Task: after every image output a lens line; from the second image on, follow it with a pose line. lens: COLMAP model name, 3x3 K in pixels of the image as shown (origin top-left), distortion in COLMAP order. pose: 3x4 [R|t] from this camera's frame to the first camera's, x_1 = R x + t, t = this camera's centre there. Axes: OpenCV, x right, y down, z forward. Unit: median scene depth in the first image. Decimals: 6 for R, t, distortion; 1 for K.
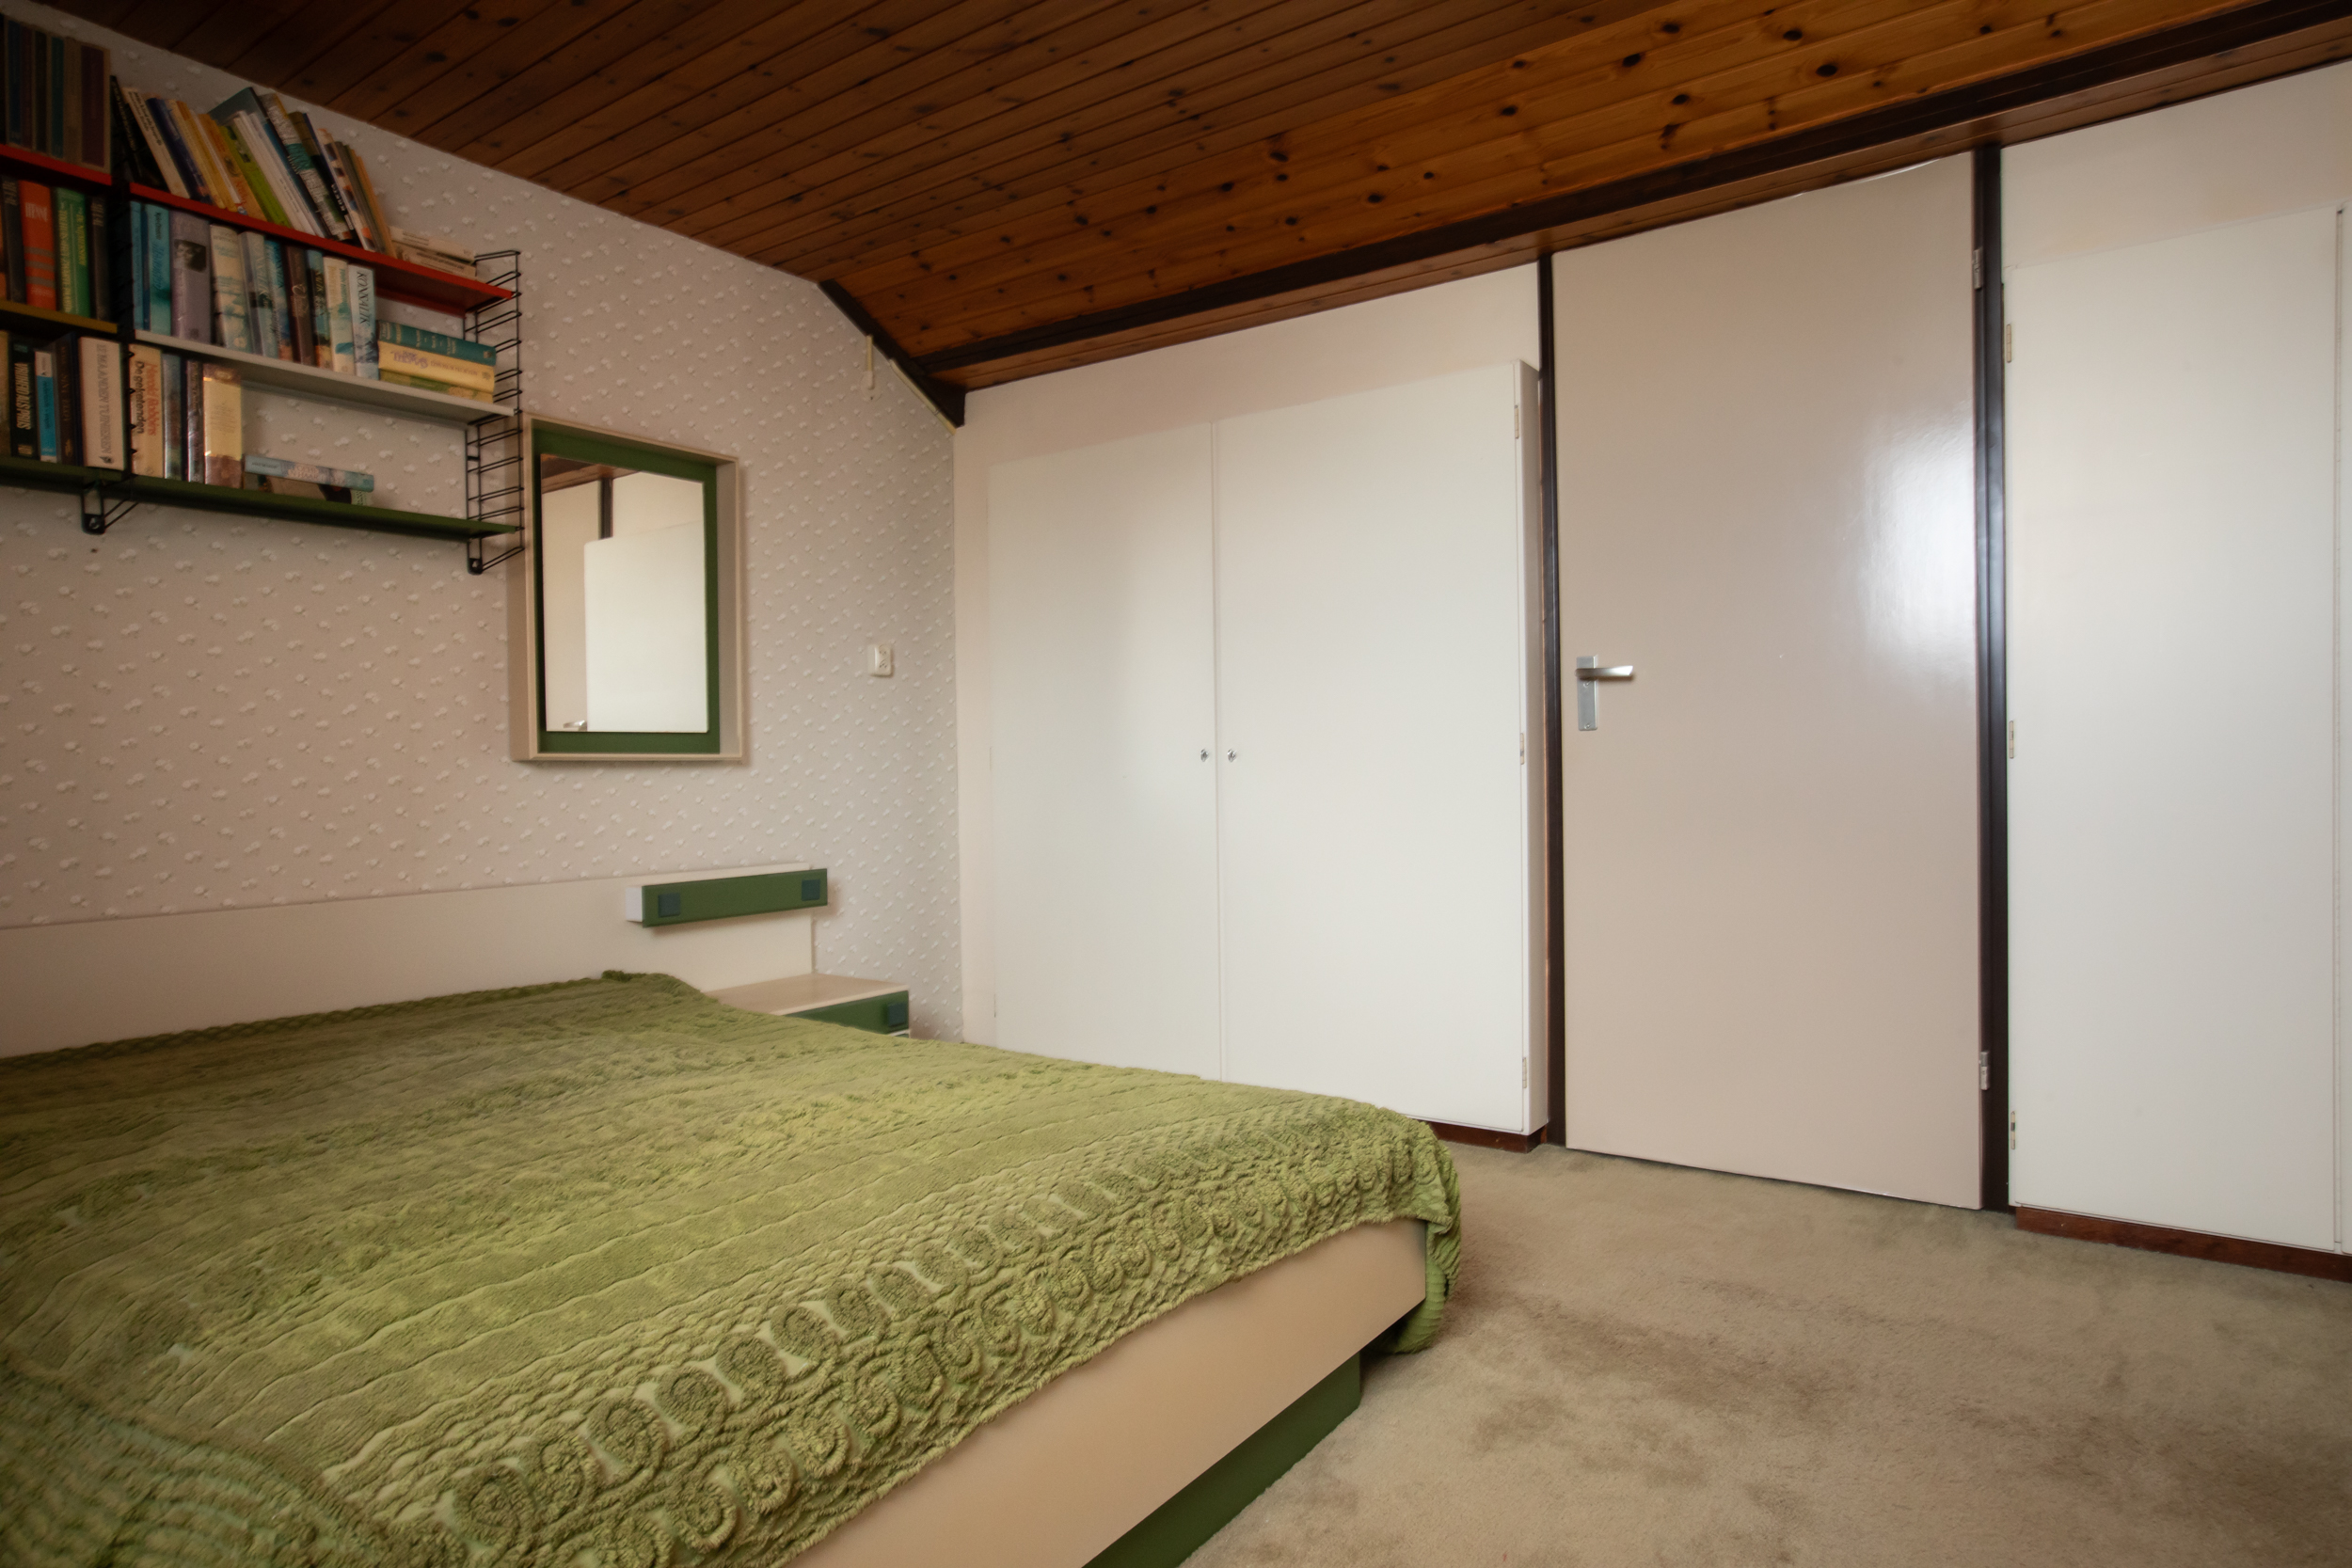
lens RADIAL K [[1319.3, 0, 1177.8], [0, 1319.3, 807.4], [0, 0, 1]] dist [-0.039009, 0.037297]
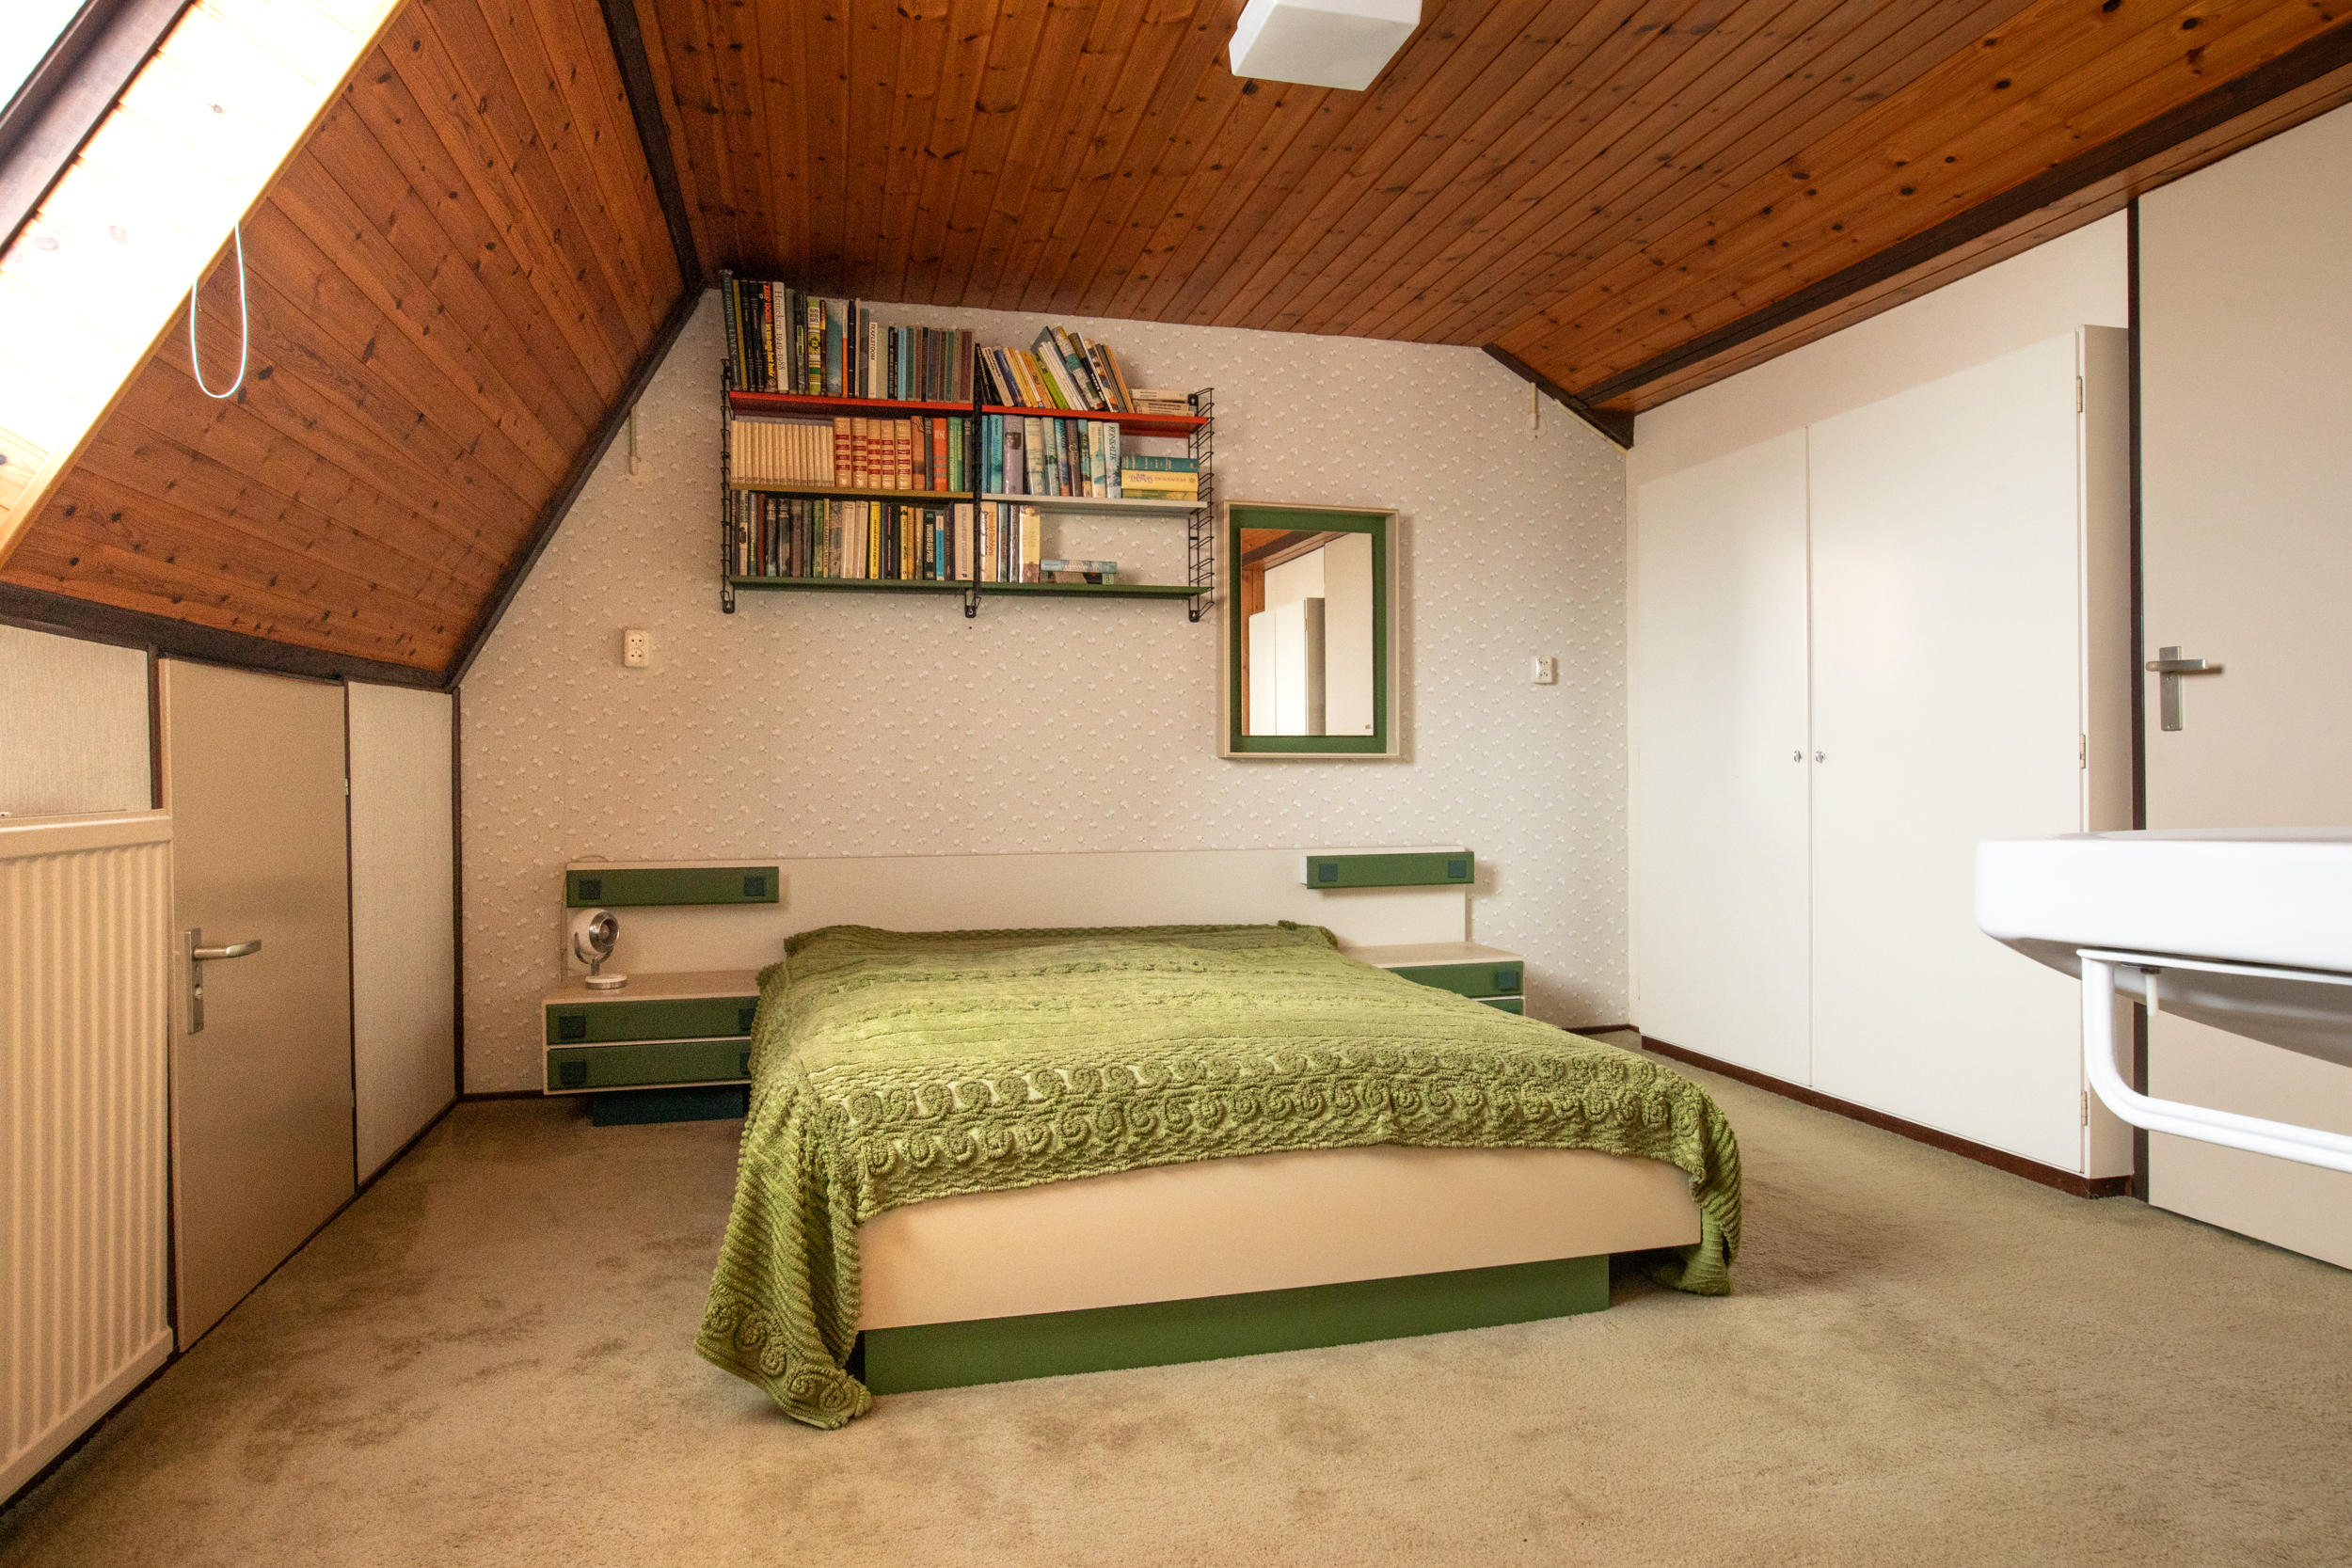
lens RADIAL K [[1348.5, 0, 1172.6], [0, 1348.5, 796.7], [0, 0, 1]] dist [-0.041641, 0.042438]
pose [[0.775255, 0.023911, -0.631196, 0.401479], [-0.027449, 0.999615, 0.004153, -0.000110], [0.631052, 0.014106, 0.775612, -0.129572]]
